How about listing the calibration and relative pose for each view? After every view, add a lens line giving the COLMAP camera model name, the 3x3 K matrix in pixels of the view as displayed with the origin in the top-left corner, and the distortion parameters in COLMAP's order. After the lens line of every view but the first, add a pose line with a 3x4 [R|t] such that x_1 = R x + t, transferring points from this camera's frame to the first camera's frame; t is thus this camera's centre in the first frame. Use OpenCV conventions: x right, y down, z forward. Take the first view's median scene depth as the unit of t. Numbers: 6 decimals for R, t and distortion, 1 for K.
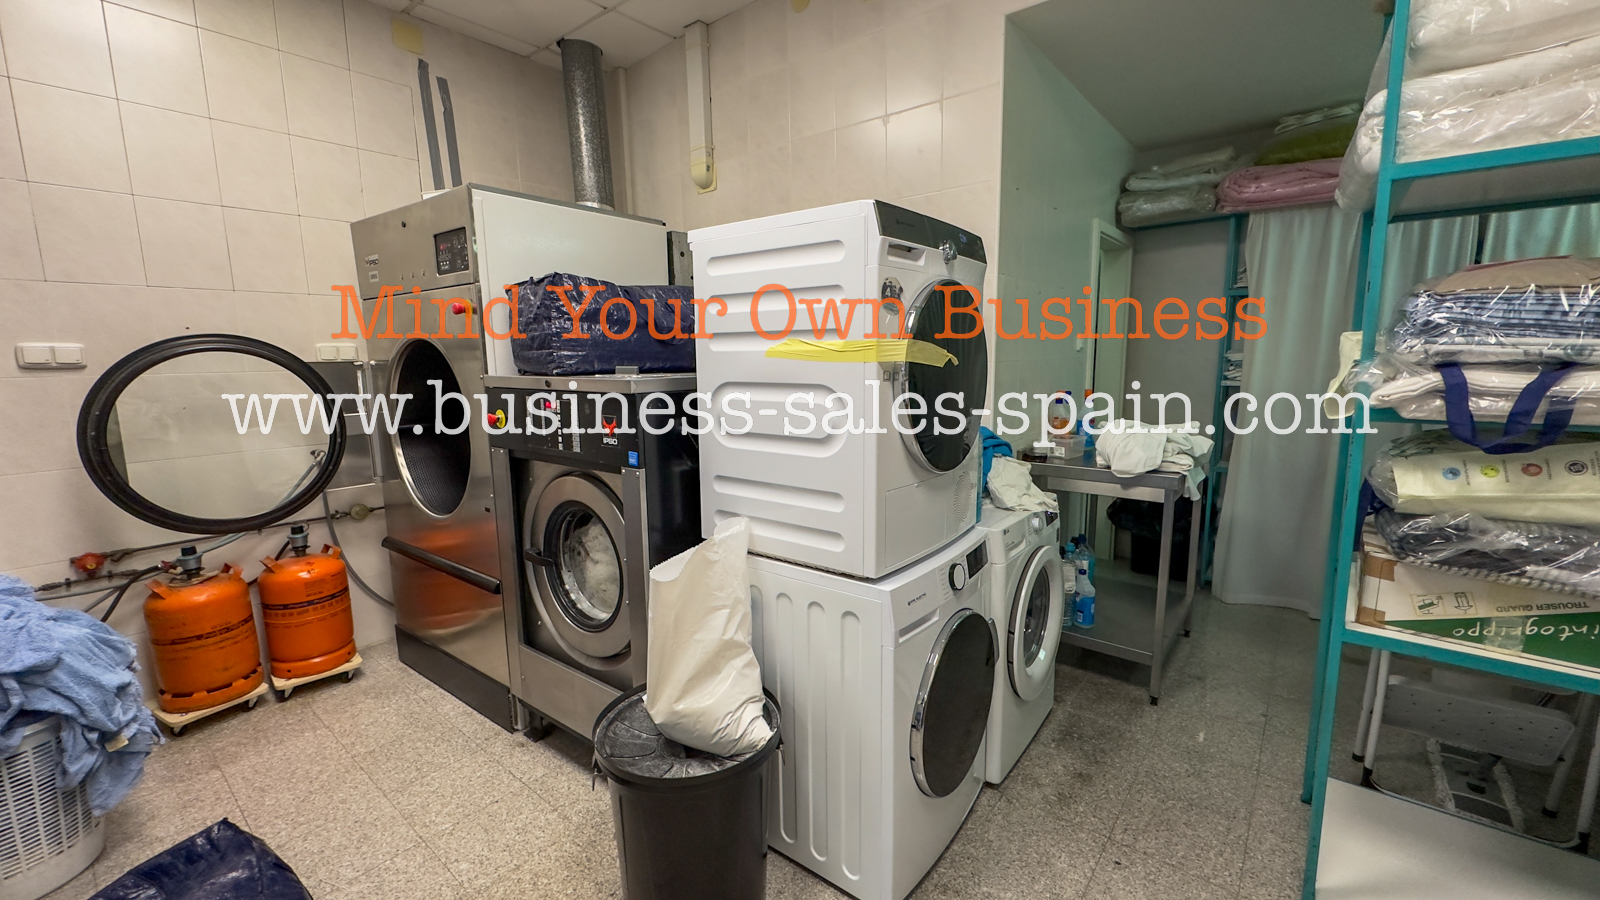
lens RADIAL K [[640.7, 0, 795.9], [0, 640.7, 446.4], [0, 0, 1]] dist [-0.000946, -0.000211]
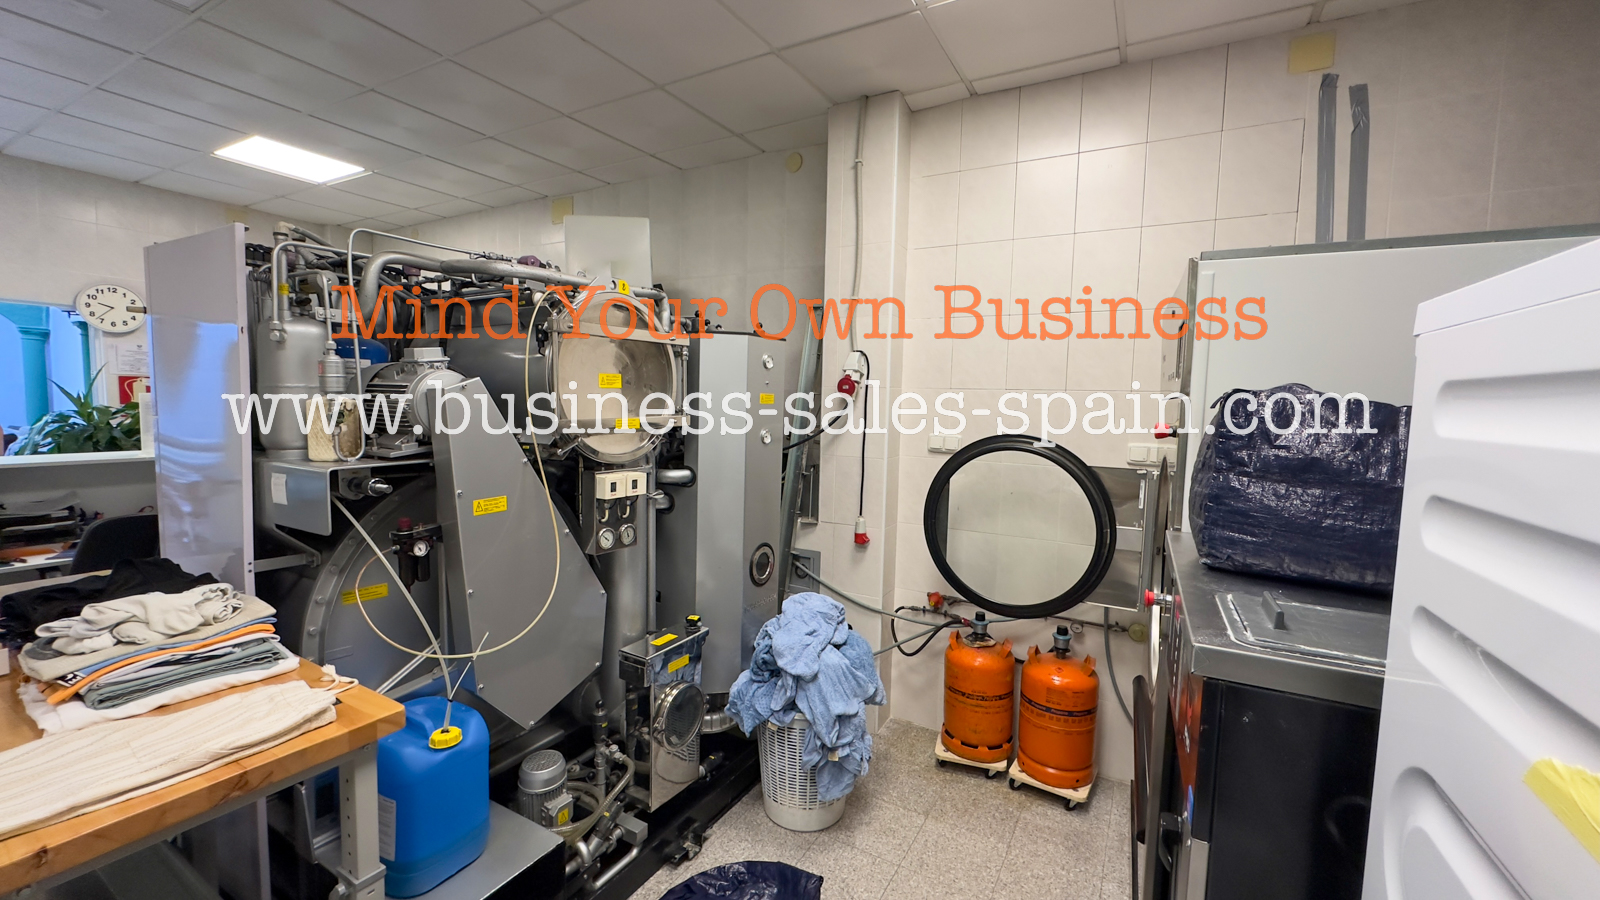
lens RADIAL K [[640.7, 0, 795.9], [0, 640.7, 446.4], [0, 0, 1]] dist [-0.000946, -0.000211]
pose [[0.171645, 0.091830, -0.980870, 0.092783], [-0.166612, 0.984010, 0.062968, -0.148012], [0.970968, 0.152616, 0.184200, 0.396921]]
